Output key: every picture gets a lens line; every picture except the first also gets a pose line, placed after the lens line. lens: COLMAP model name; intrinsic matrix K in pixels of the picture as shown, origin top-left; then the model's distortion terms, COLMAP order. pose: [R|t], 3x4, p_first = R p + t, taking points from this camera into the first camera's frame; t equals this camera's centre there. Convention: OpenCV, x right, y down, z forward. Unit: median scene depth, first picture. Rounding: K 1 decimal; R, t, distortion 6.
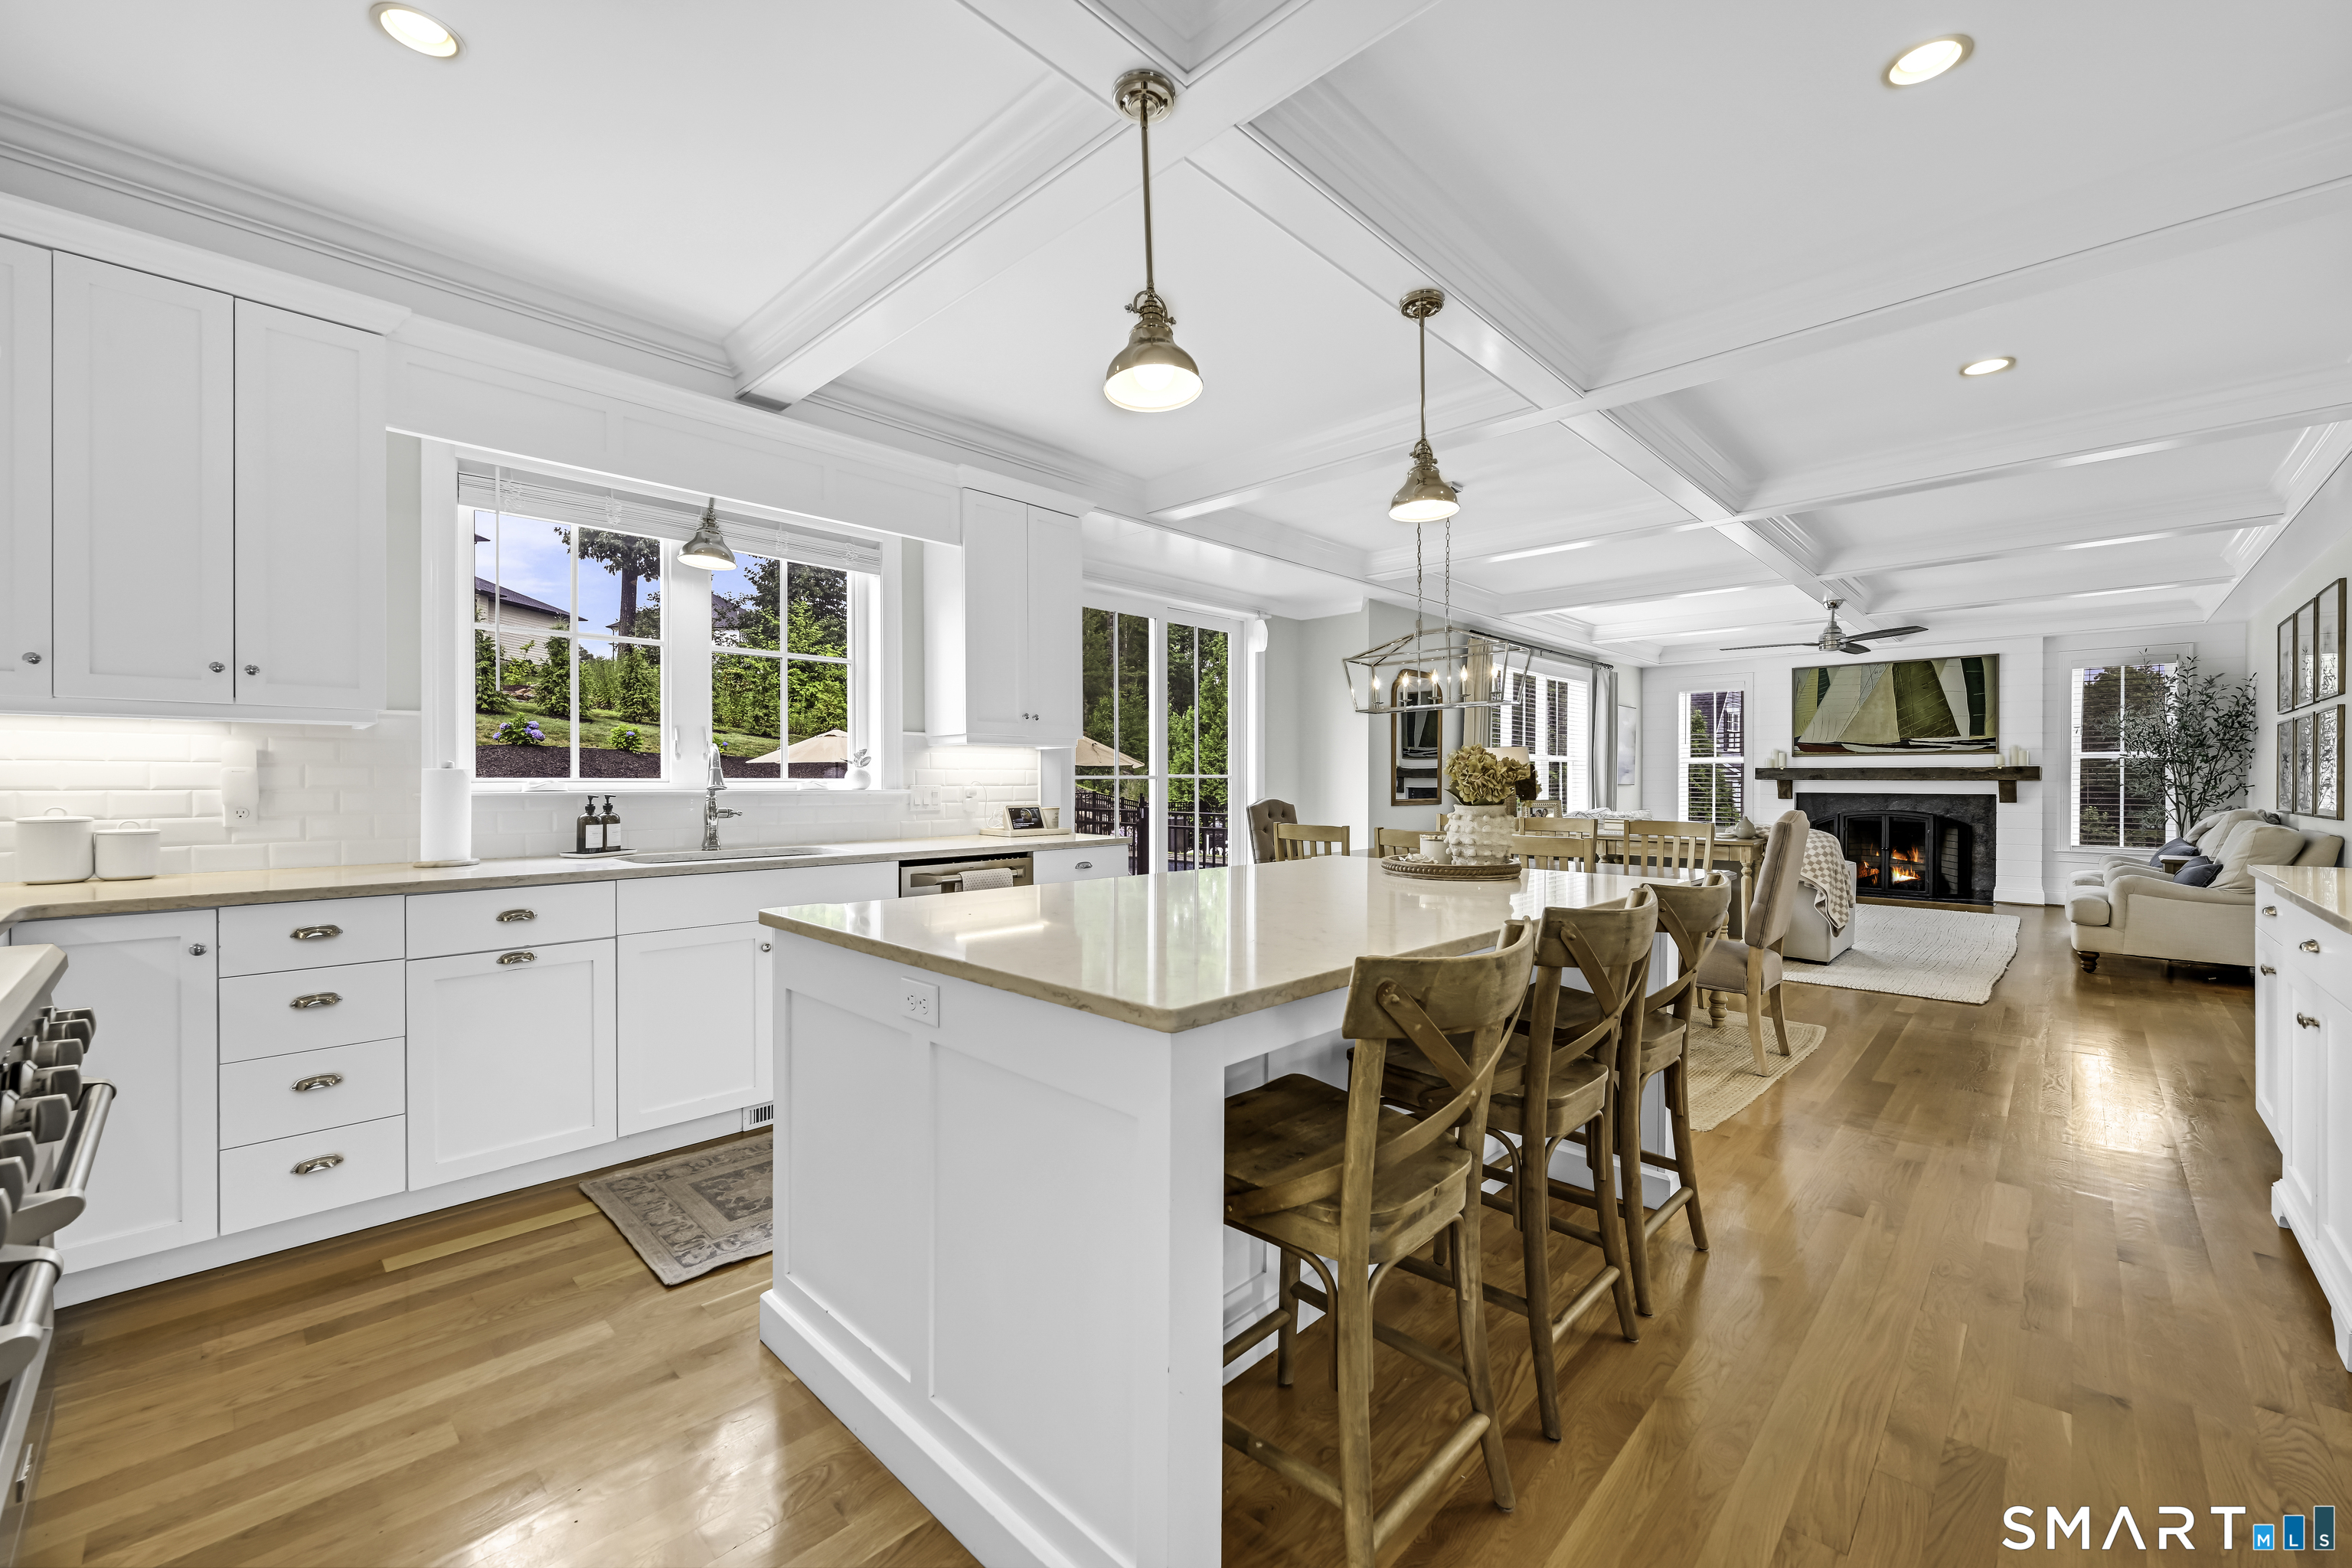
lens RADIAL K [[932.6, 0, 1169.2], [0, 932.6, 784.1], [0, 0, 1]] dist [-0.000310, 0.000242]
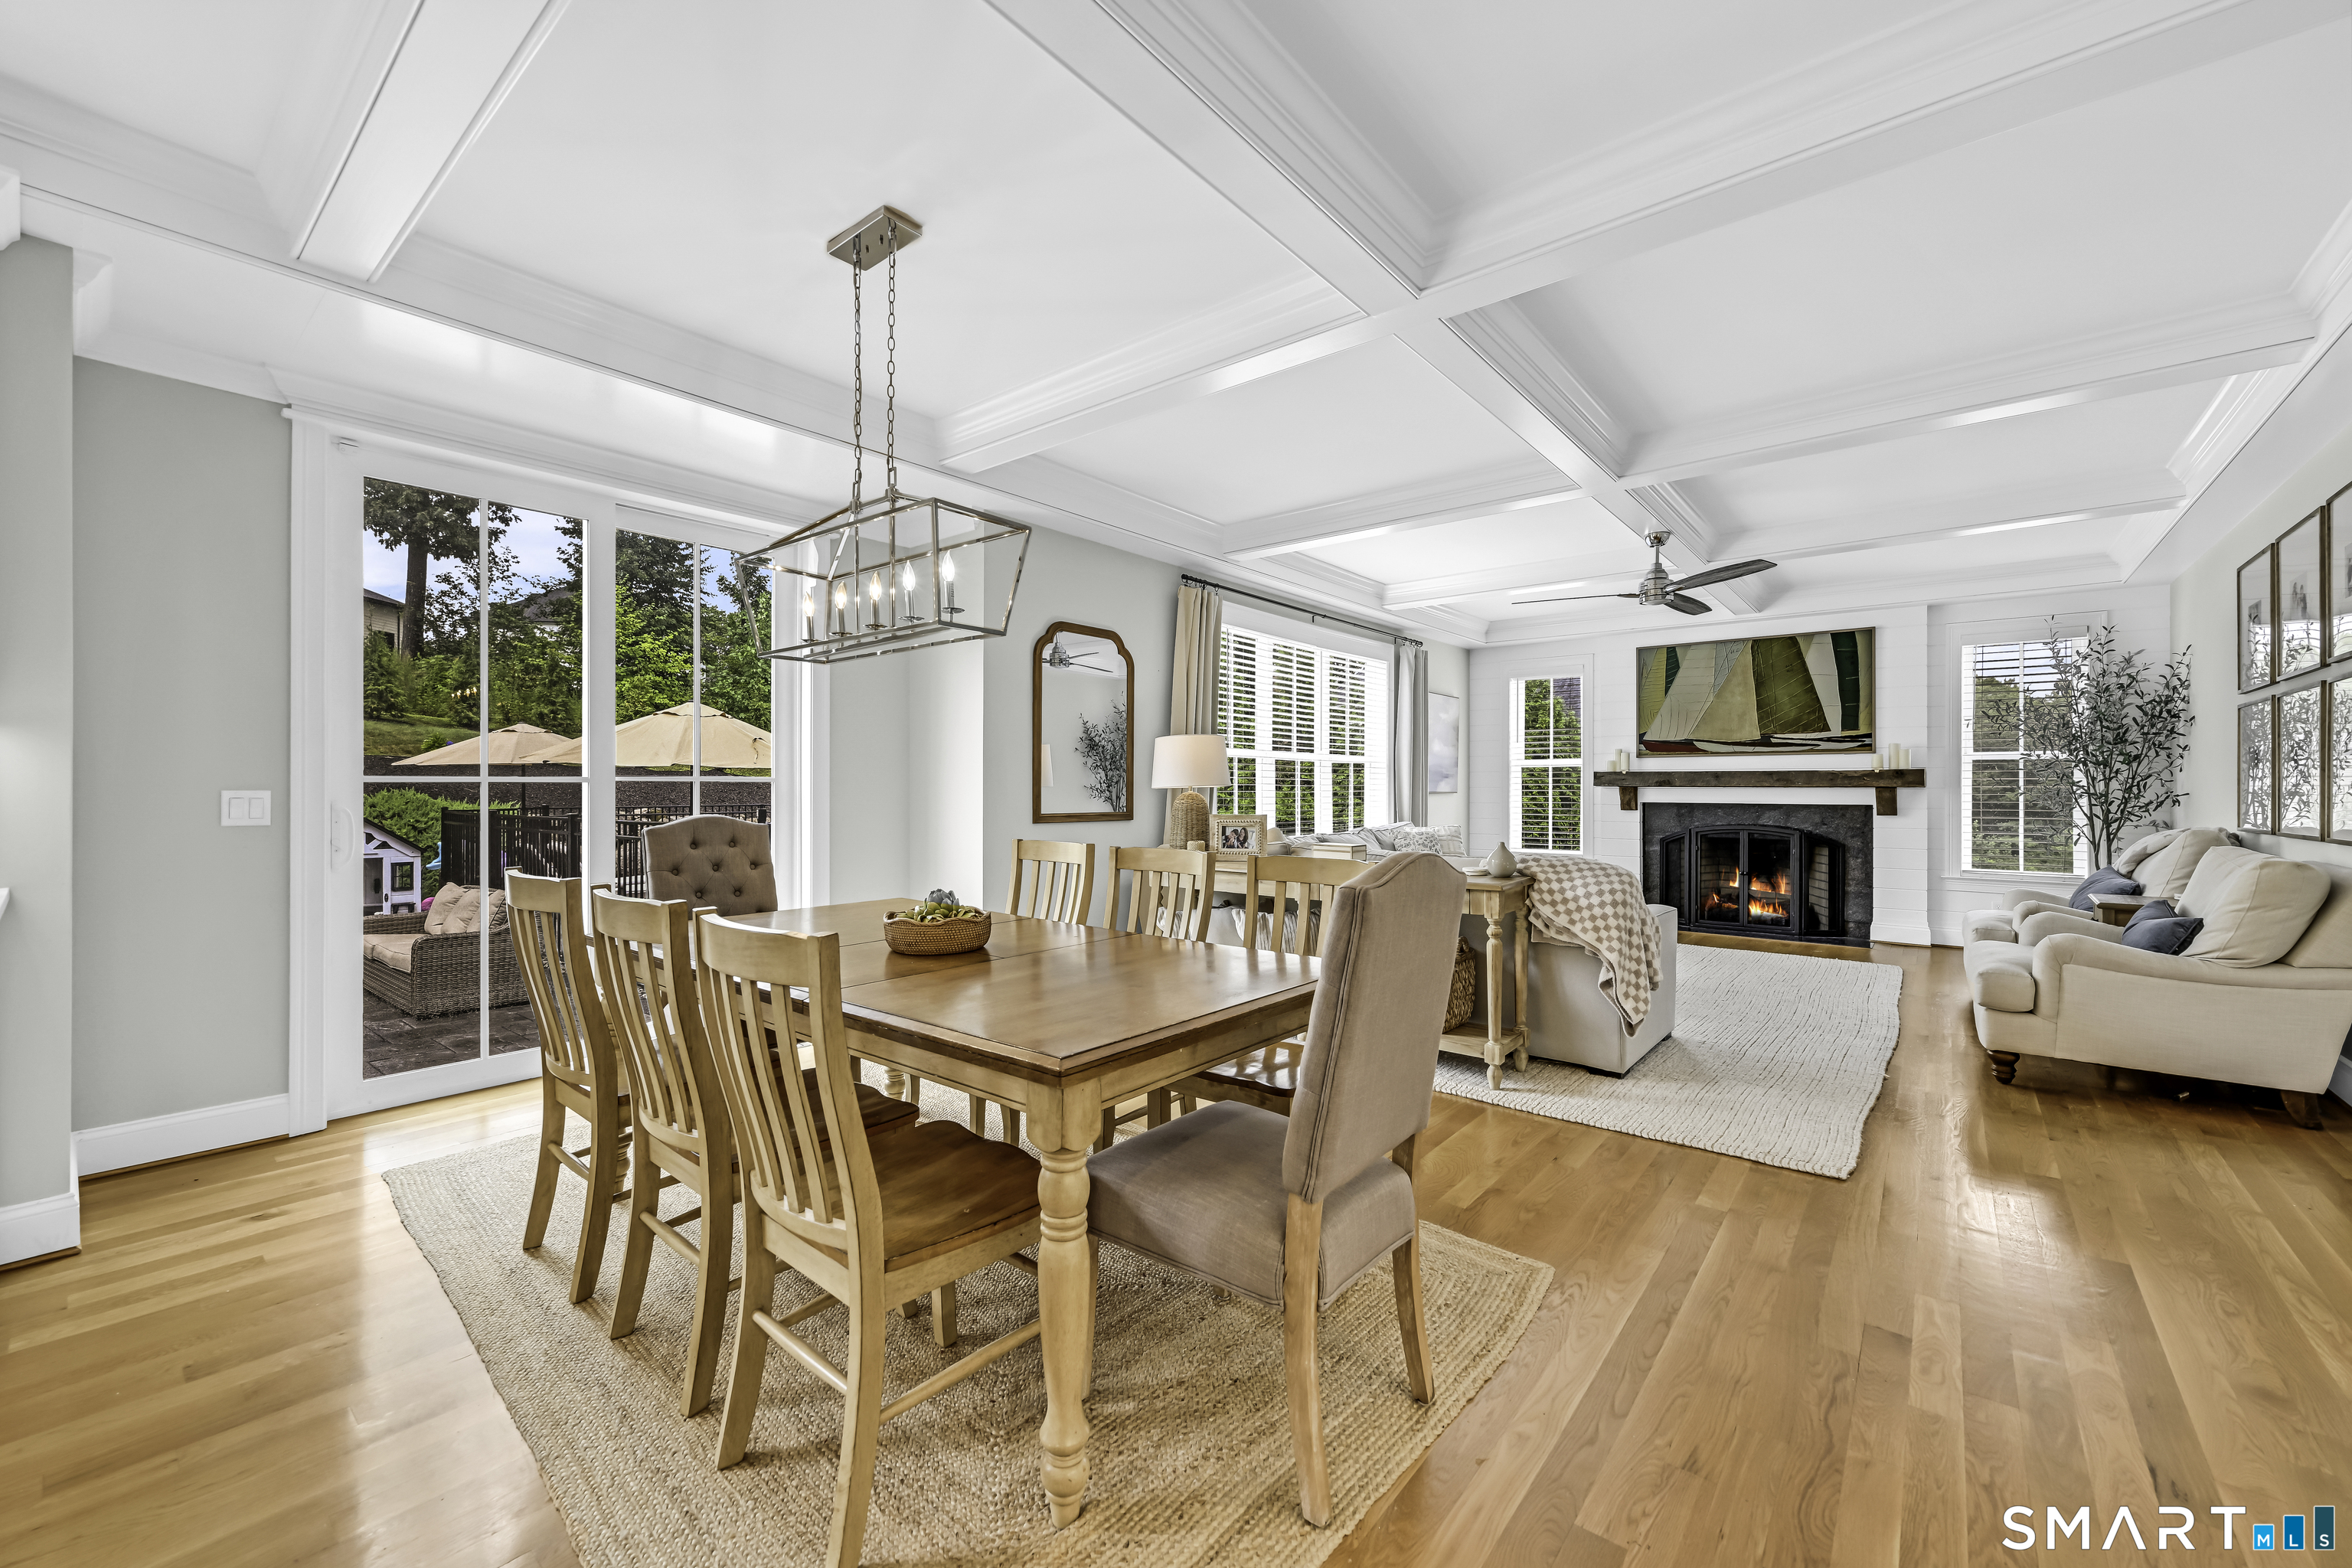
lens RADIAL K [[932.6, 0, 1187.6], [0, 932.6, 785.3], [0, 0, 1]] dist [-0.000310, 0.000242]
pose [[0.996072, 0.001393, 0.088539, 0.316914], [-0.000725, 0.999971, -0.007577, 0.000914], [-0.088547, 0.007483, 0.996044, 0.351346]]
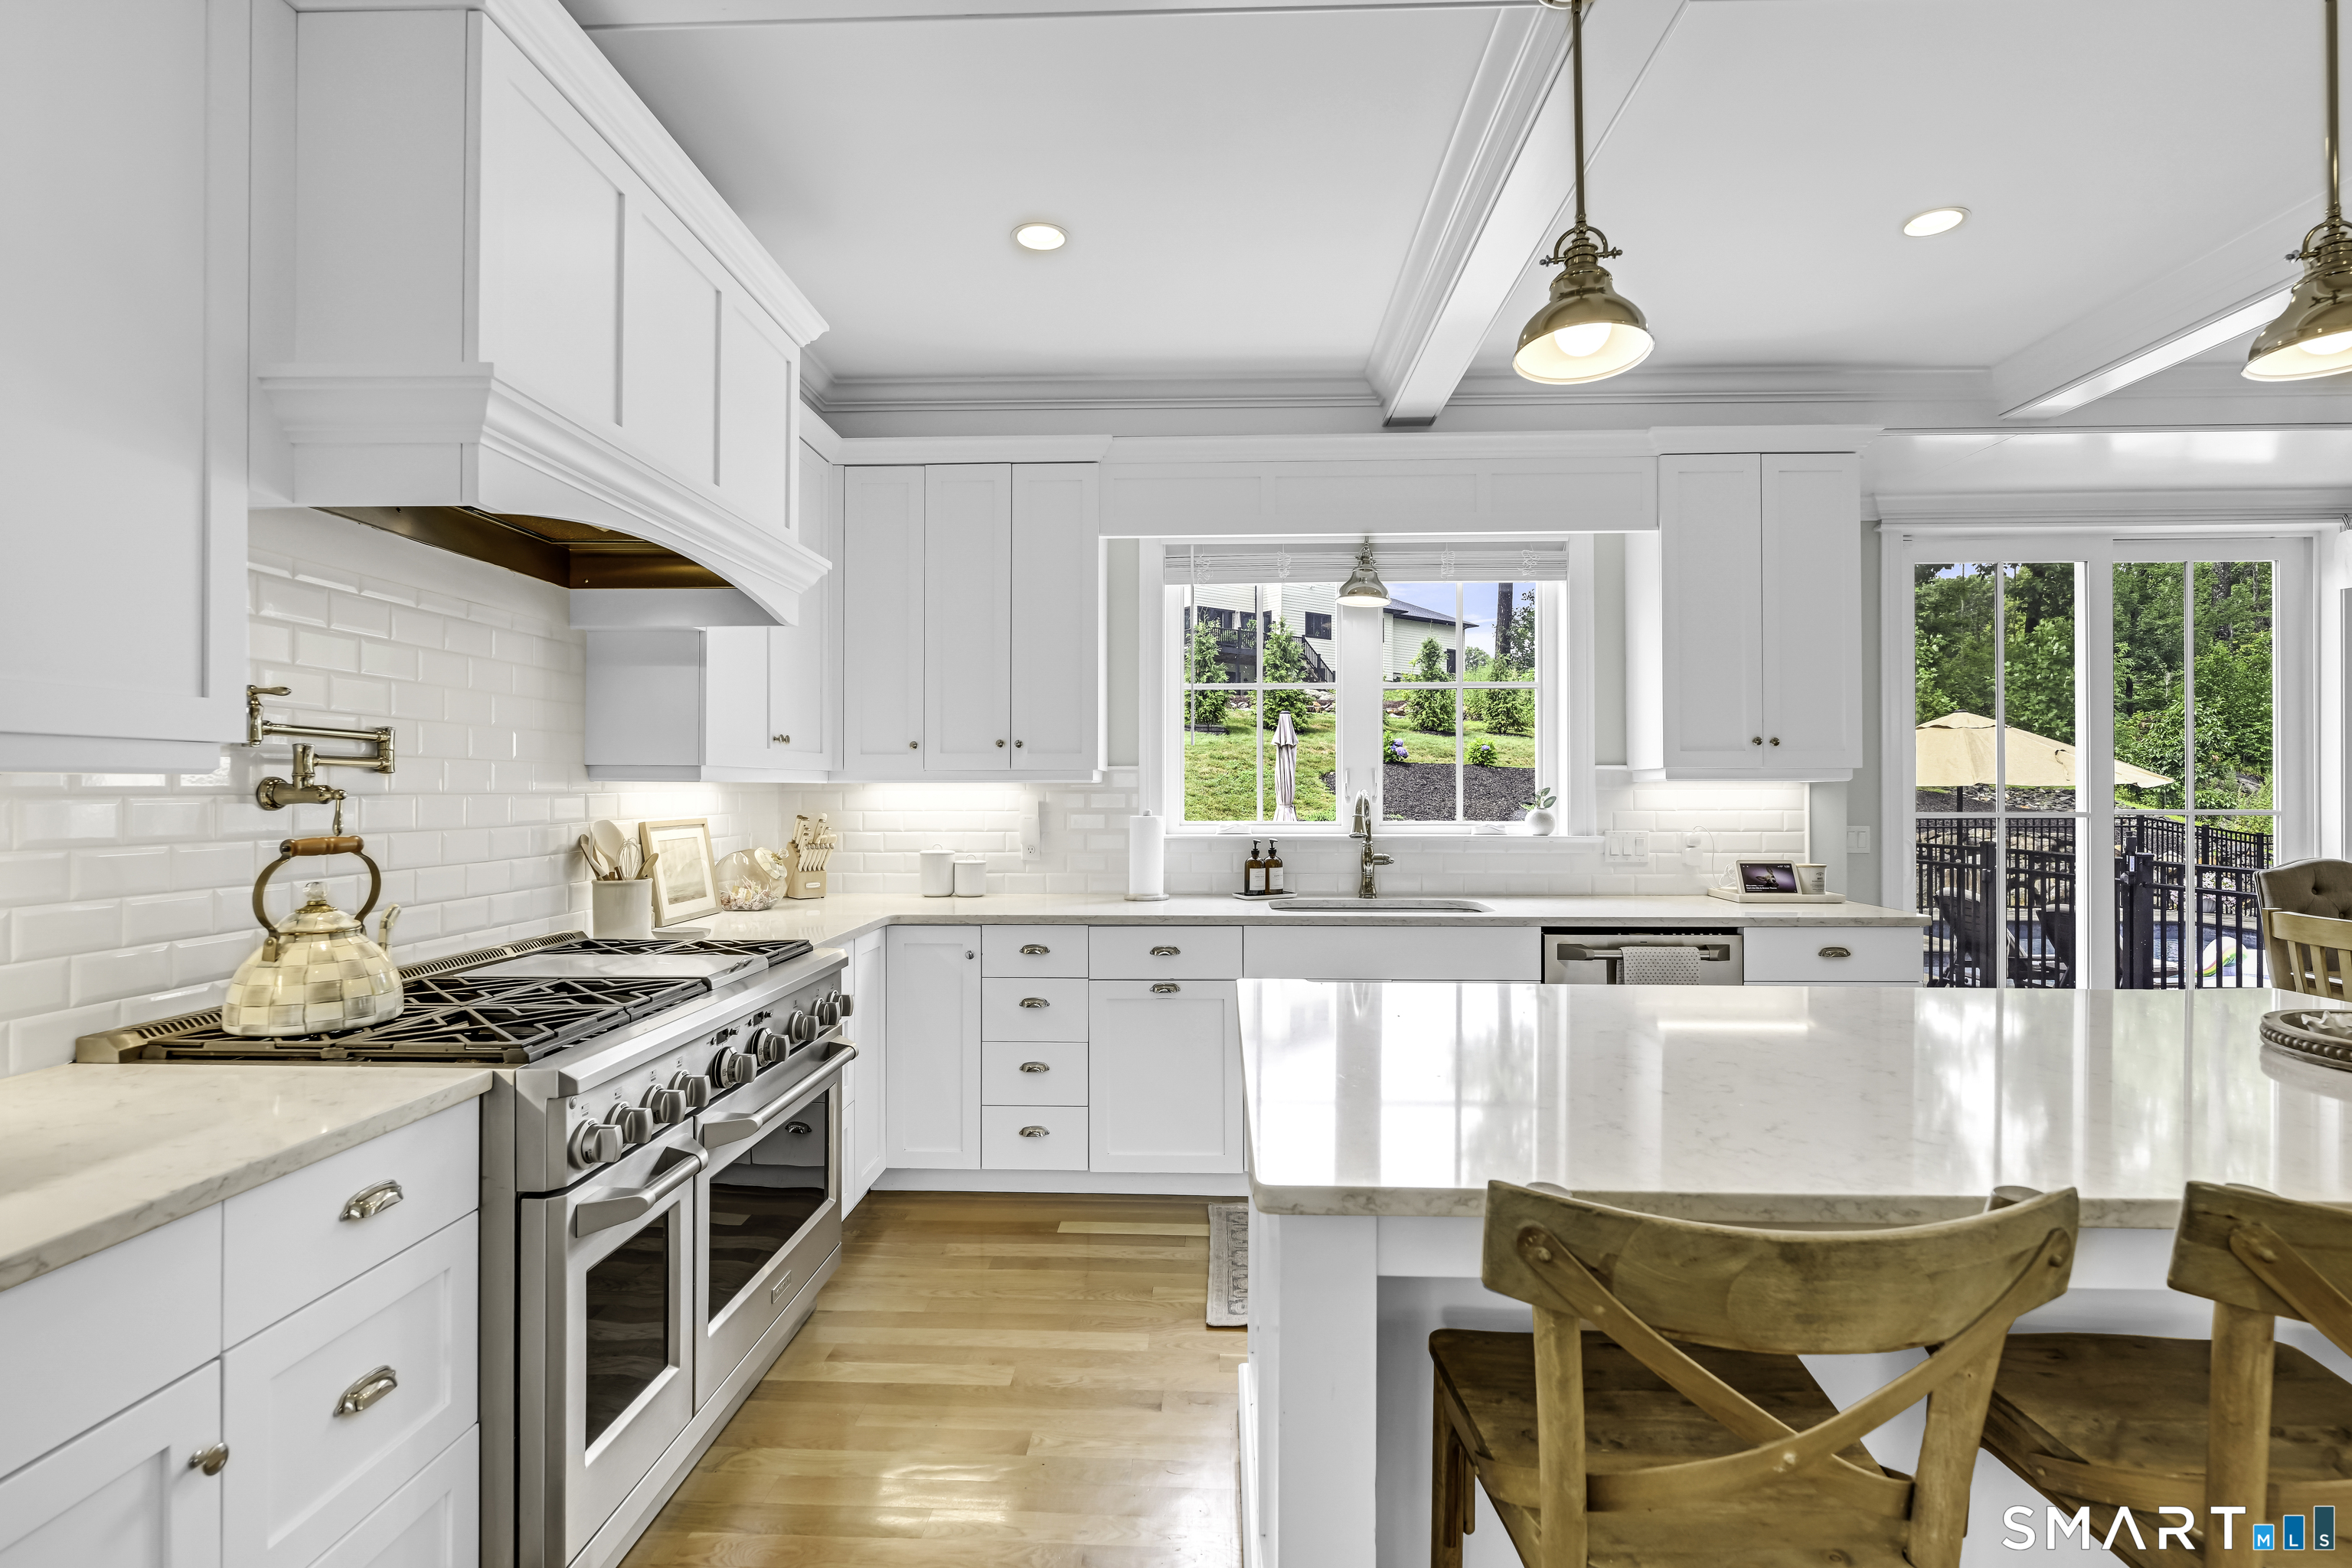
lens RADIAL K [[1106.1, 0, 1179.7], [0, 1106.1, 784.2], [0, 0, 1]] dist [-0.001416, -0.000524]
pose [[0.668008, -0.005071, -0.744137, 0.127272], [-0.001295, 0.999967, -0.007977, -0.020599], [0.744153, 0.006292, 0.667979, 0.048971]]
